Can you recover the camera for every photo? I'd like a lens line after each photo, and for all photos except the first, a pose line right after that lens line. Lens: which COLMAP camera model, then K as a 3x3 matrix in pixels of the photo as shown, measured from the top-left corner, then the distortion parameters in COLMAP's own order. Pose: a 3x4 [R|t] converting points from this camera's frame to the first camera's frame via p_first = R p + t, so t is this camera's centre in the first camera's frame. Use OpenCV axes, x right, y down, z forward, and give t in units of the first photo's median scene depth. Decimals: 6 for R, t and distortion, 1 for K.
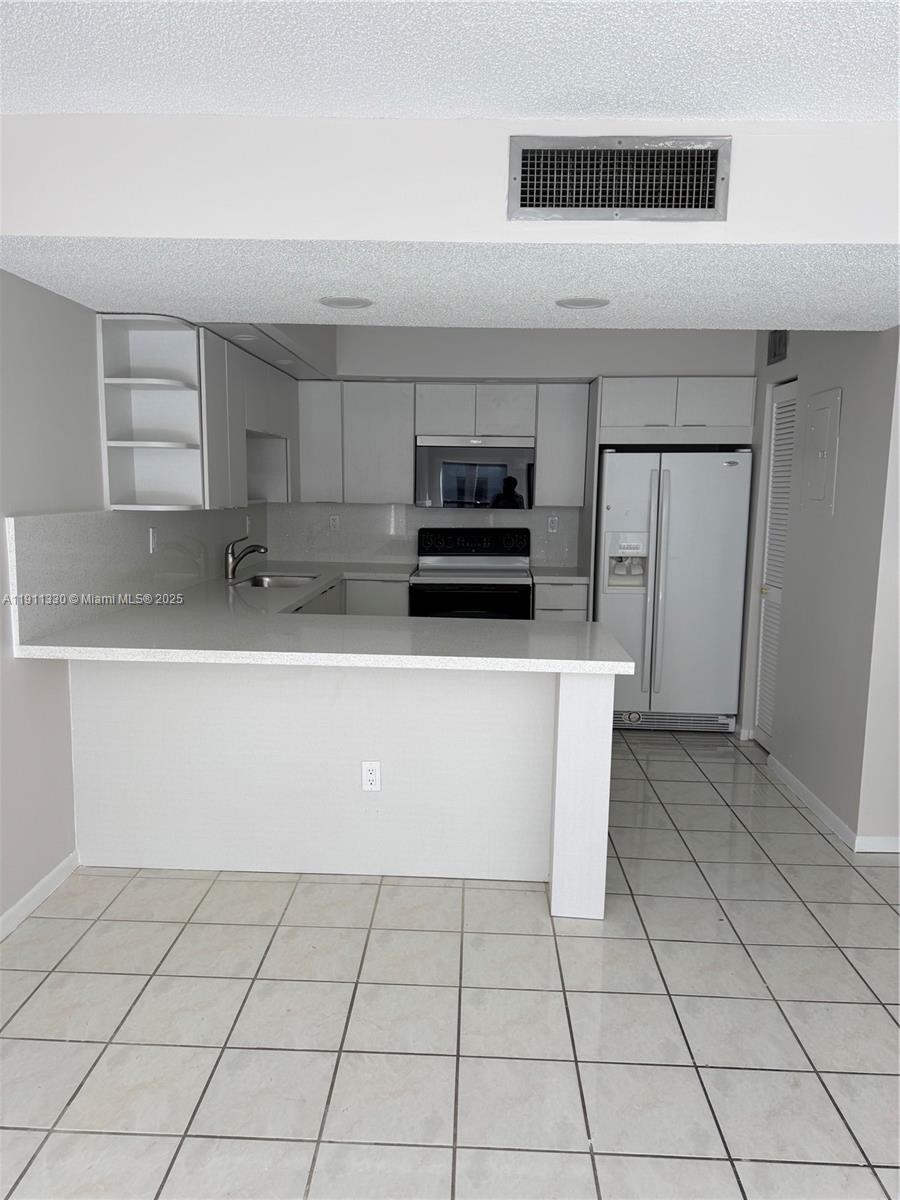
lens RADIAL K [[841.7, 0, 450.4], [0, 841.7, 594.7], [0, 0, 1]] dist [0.010511, -0.034588]
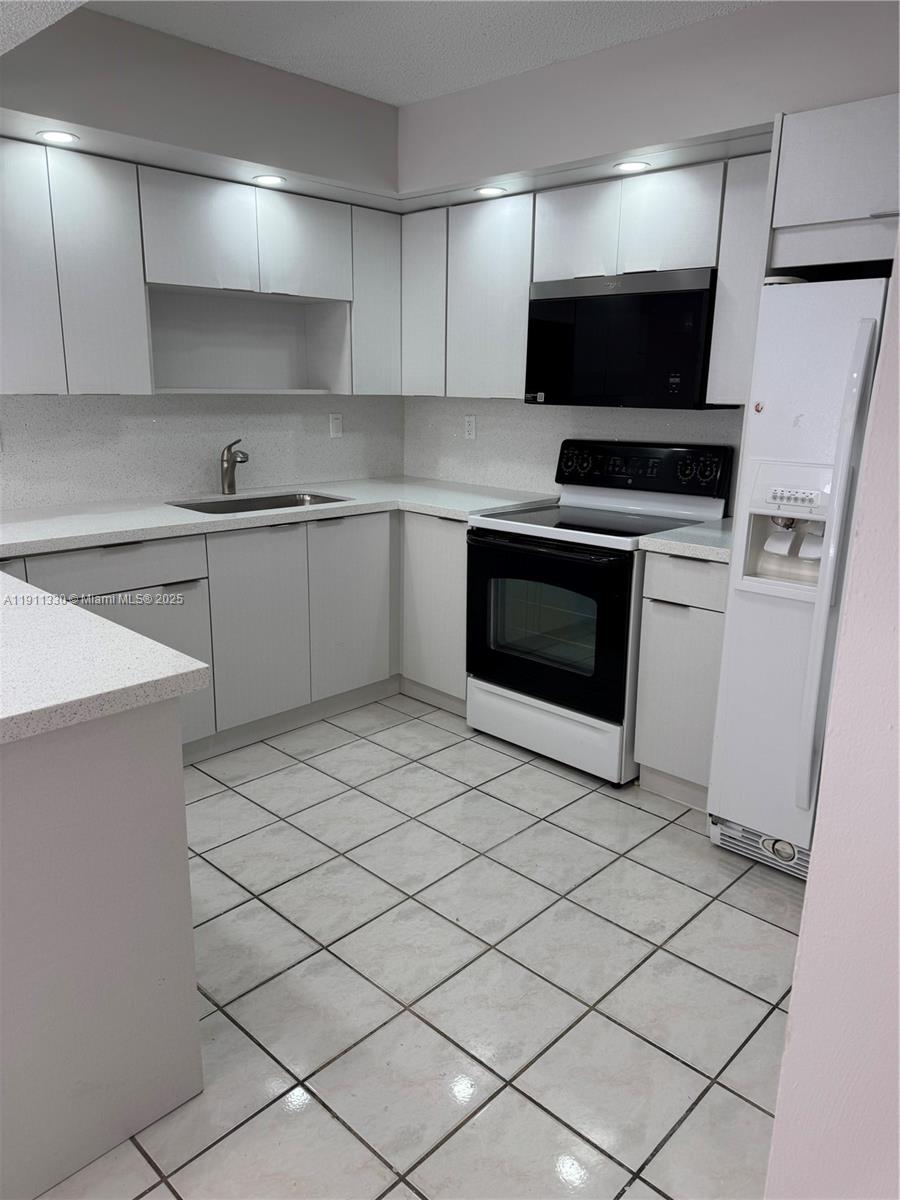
lens RADIAL K [[887.2, 0, 450.0], [0, 887.2, 600.0], [0, 0, 1]] dist [0.001276, -0.001390]
pose [[0.735177, 0.159706, -0.658793, 0.650065], [-0.090471, 0.986273, 0.138135, -0.082074], [0.671811, -0.041952, 0.739534, 0.828781]]
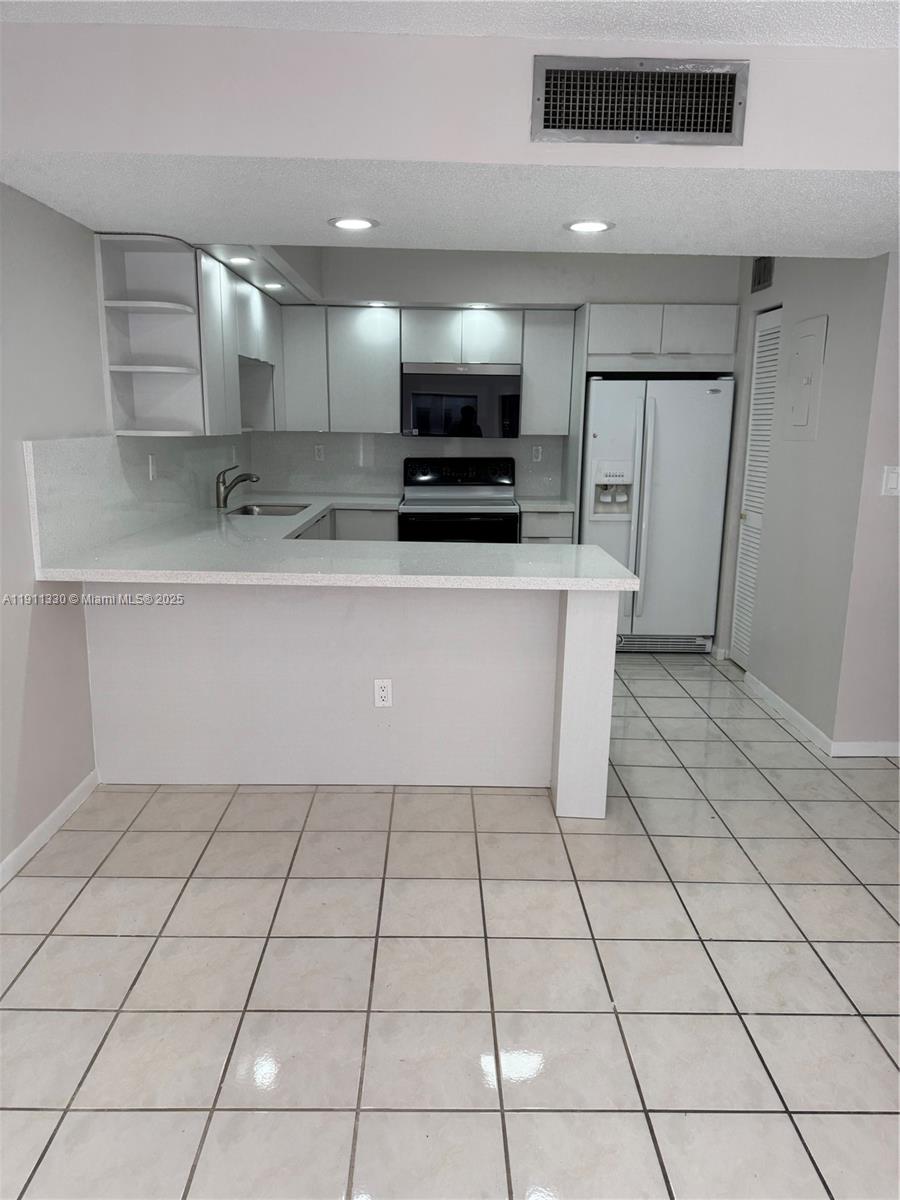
lens RADIAL K [[839.9, 0, 450.0], [0, 839.9, 600.0], [0, 0, 1]] dist [0.021785, -0.052469]
pose [[0.998869, -0.011211, 0.046209, -0.058322], [0.007310, 0.996461, 0.083743, 0.013843], [-0.046984, -0.083310, 0.995415, -0.034984]]
